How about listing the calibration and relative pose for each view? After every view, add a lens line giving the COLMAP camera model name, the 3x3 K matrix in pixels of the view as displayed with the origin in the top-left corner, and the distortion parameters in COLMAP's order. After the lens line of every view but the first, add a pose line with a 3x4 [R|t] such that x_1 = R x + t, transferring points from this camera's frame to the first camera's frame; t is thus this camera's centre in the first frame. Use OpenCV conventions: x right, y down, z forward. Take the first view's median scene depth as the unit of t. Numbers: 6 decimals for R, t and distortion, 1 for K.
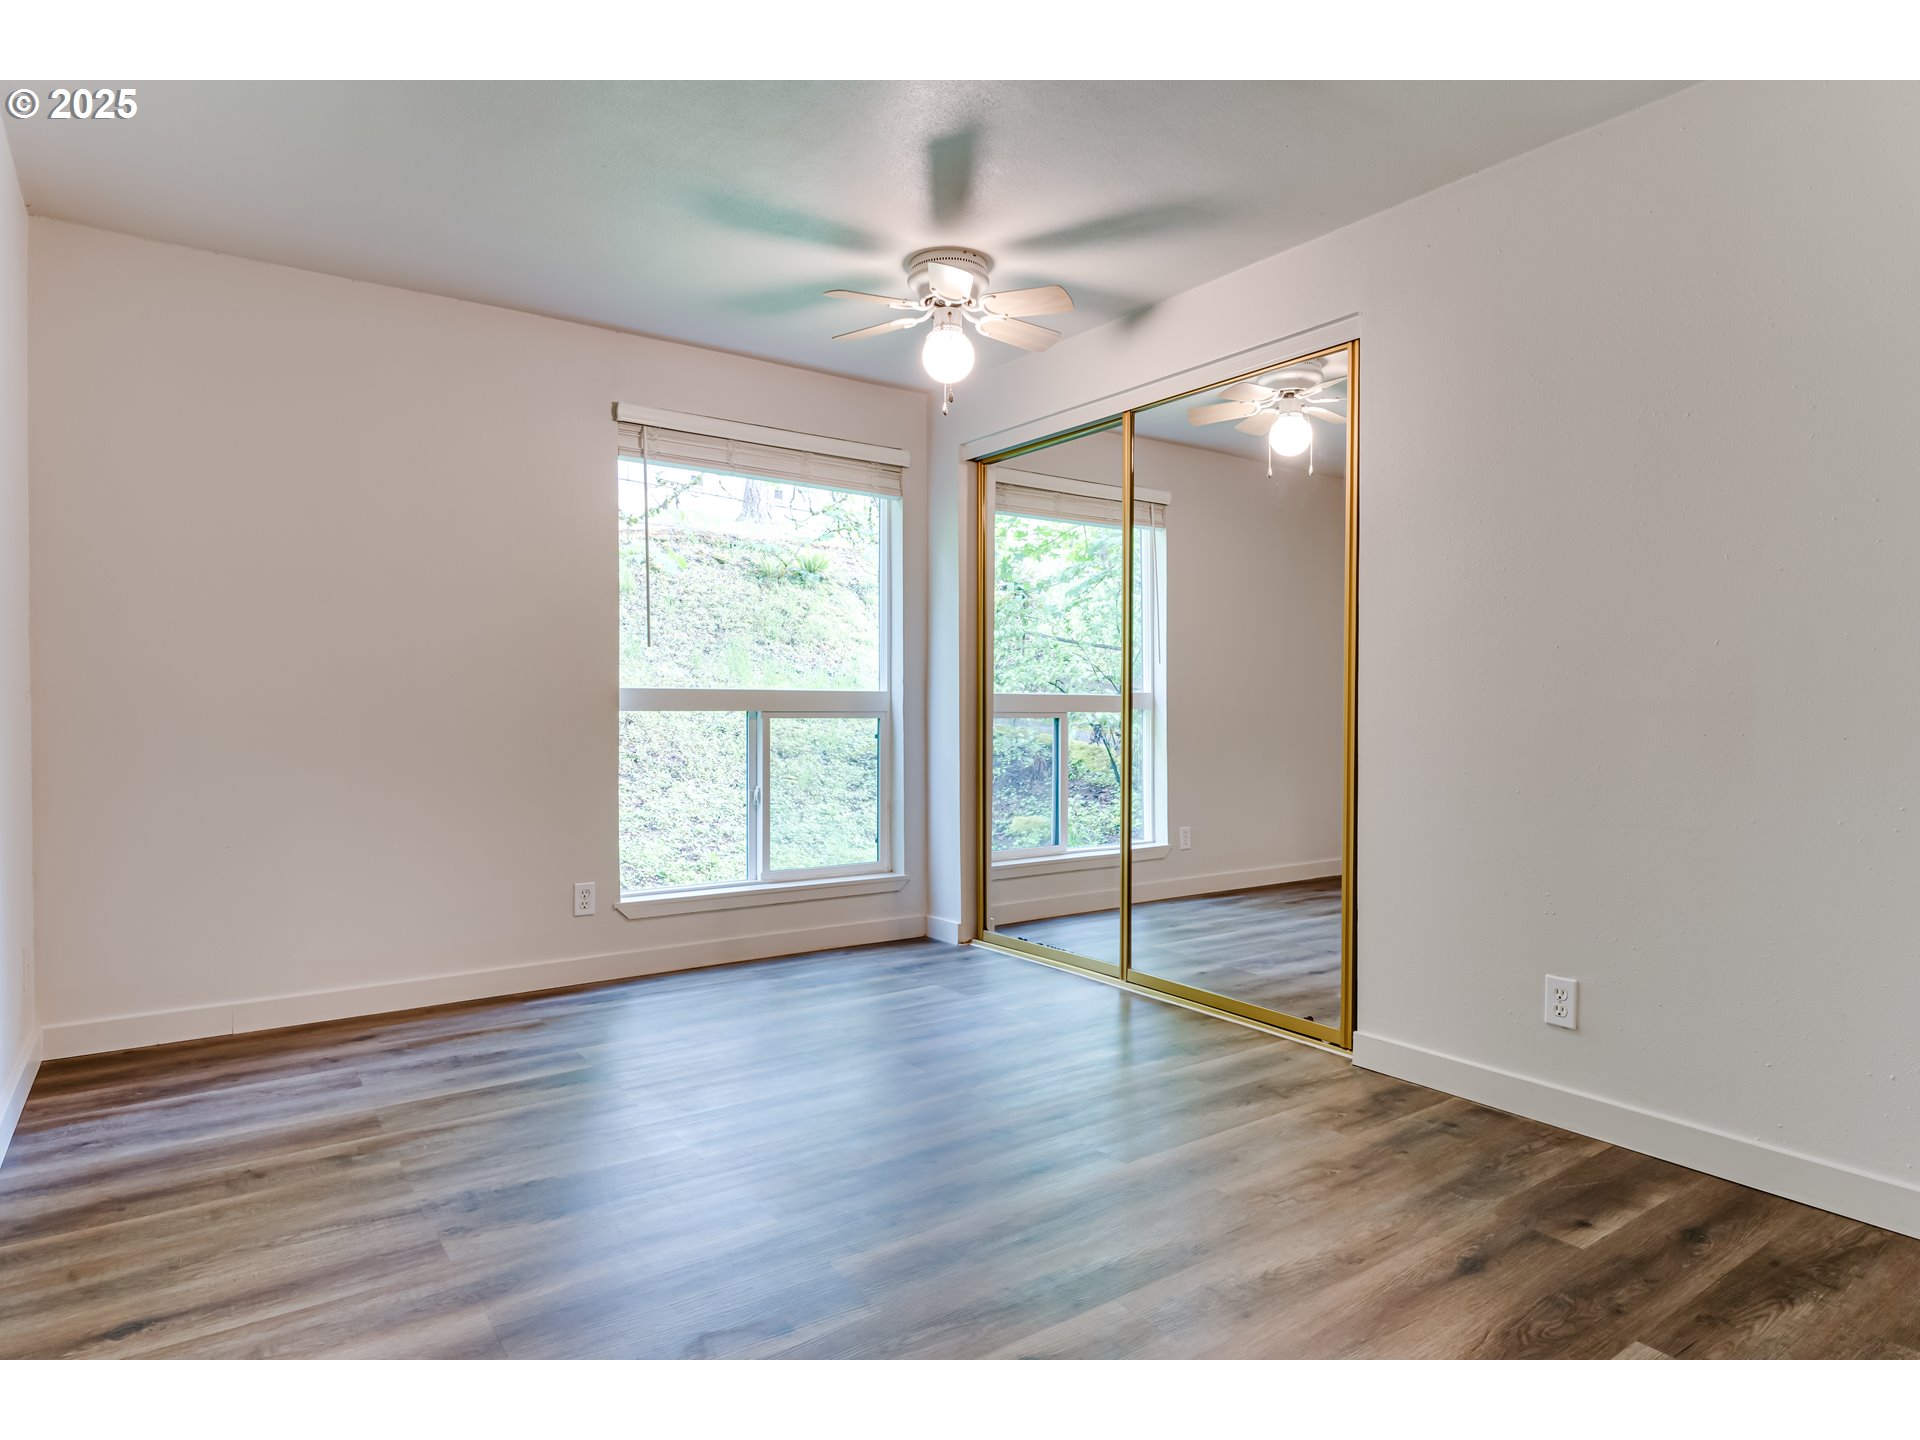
lens RADIAL K [[1075.3, 0, 965.6], [0, 1075.3, 721.4], [0, 0, 1]] dist [0.004603, 0.002192]
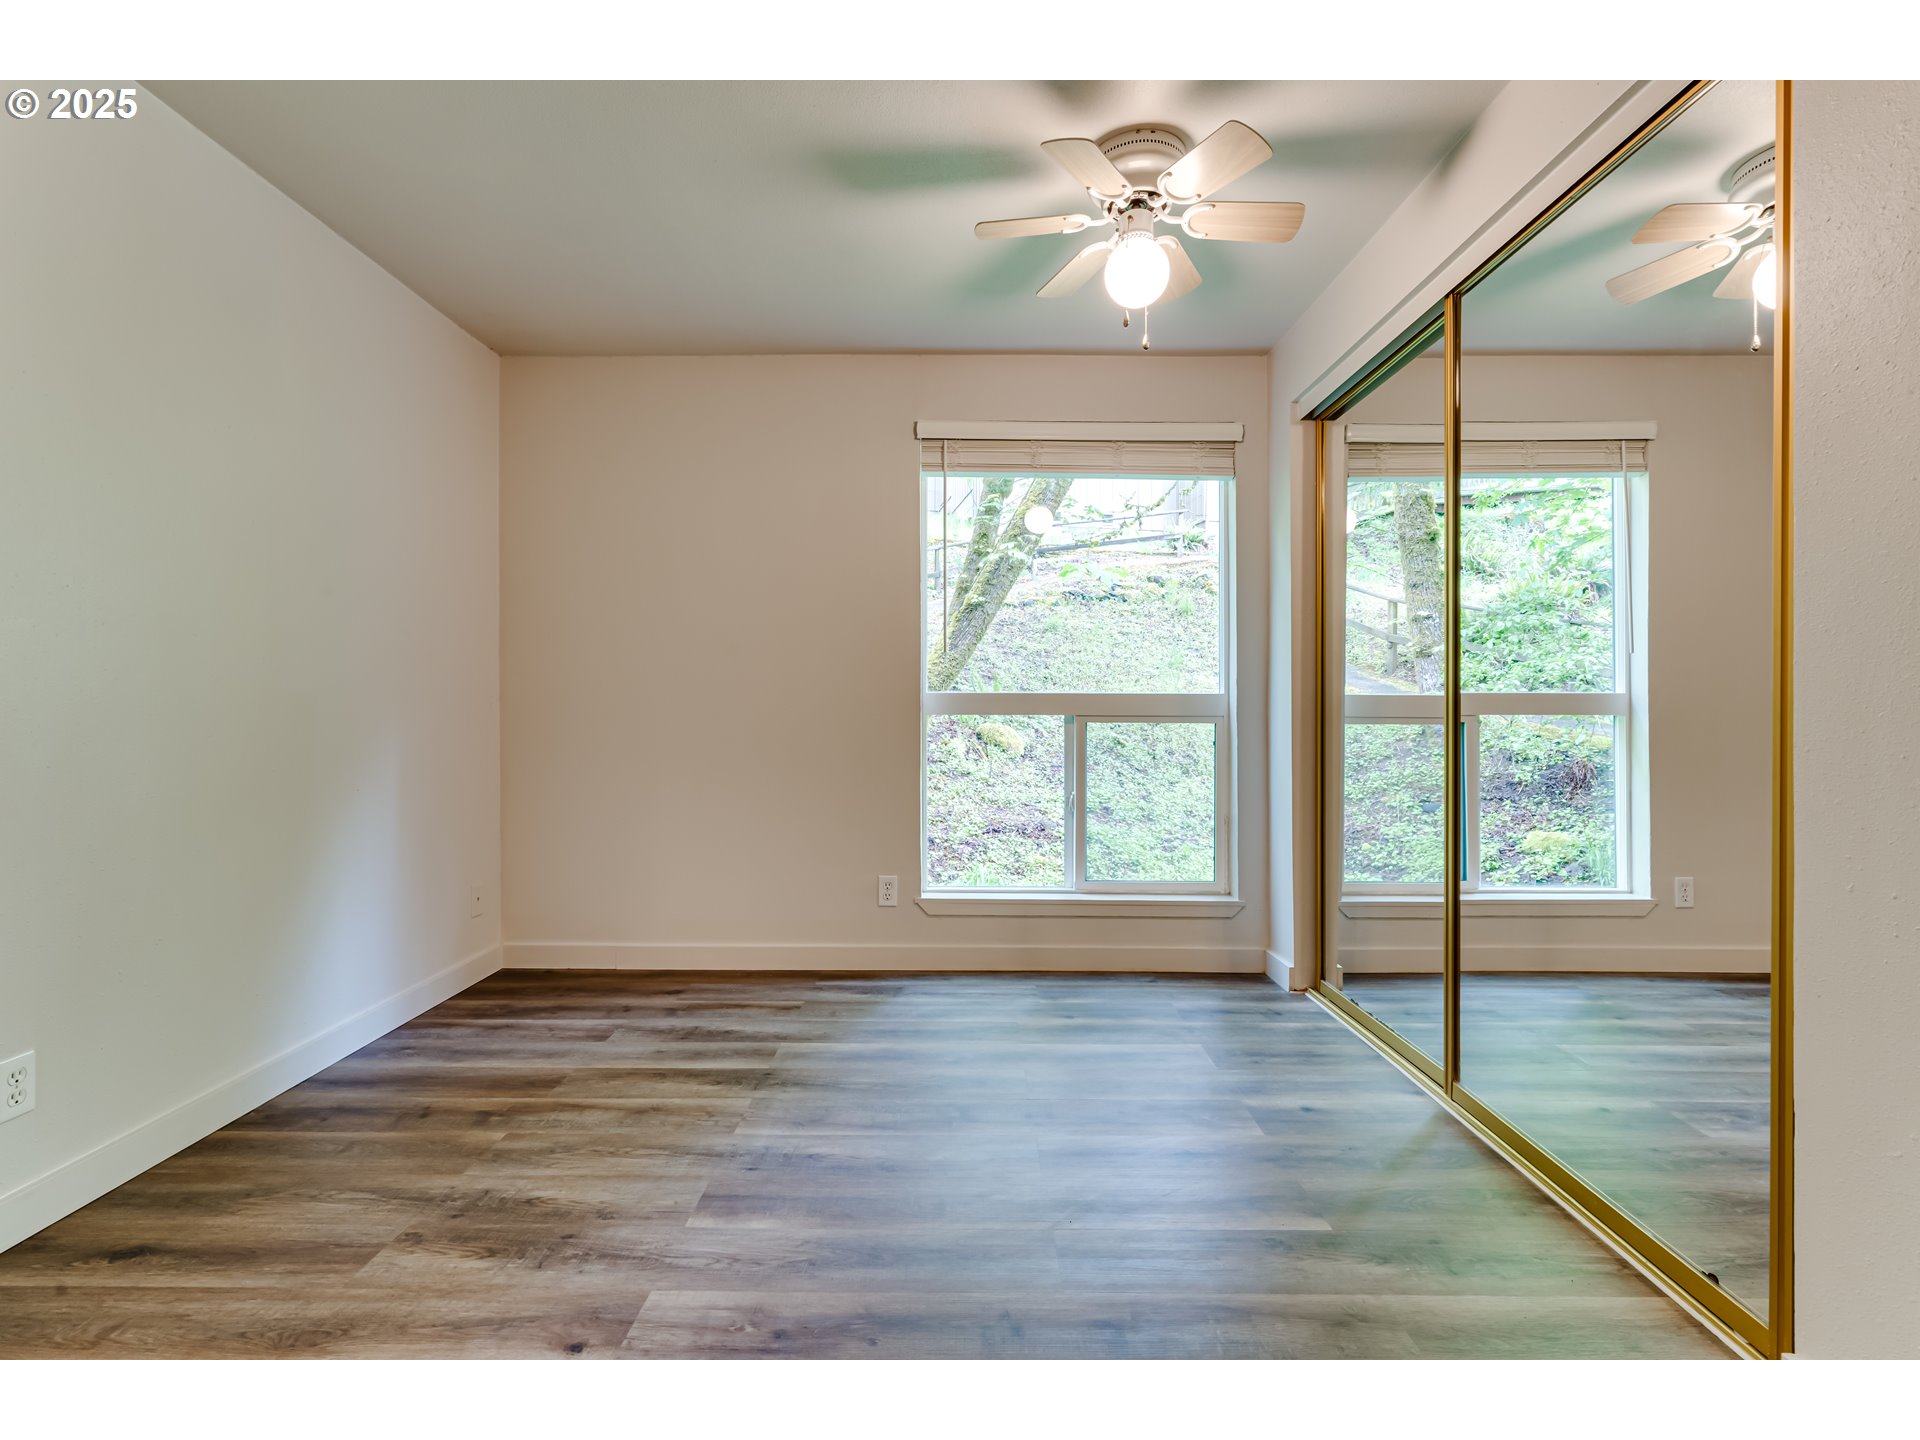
lens RADIAL K [[881.5, 0, 974.1], [0, 881.5, 711.2], [0, 0, 1]] dist [-0.001821, 0.001027]
pose [[0.817170, 0.000815, -0.576396, 0.192656], [-0.008592, 0.999905, -0.010768, -0.003690], [0.576333, 0.013752, 0.817099, 0.291755]]
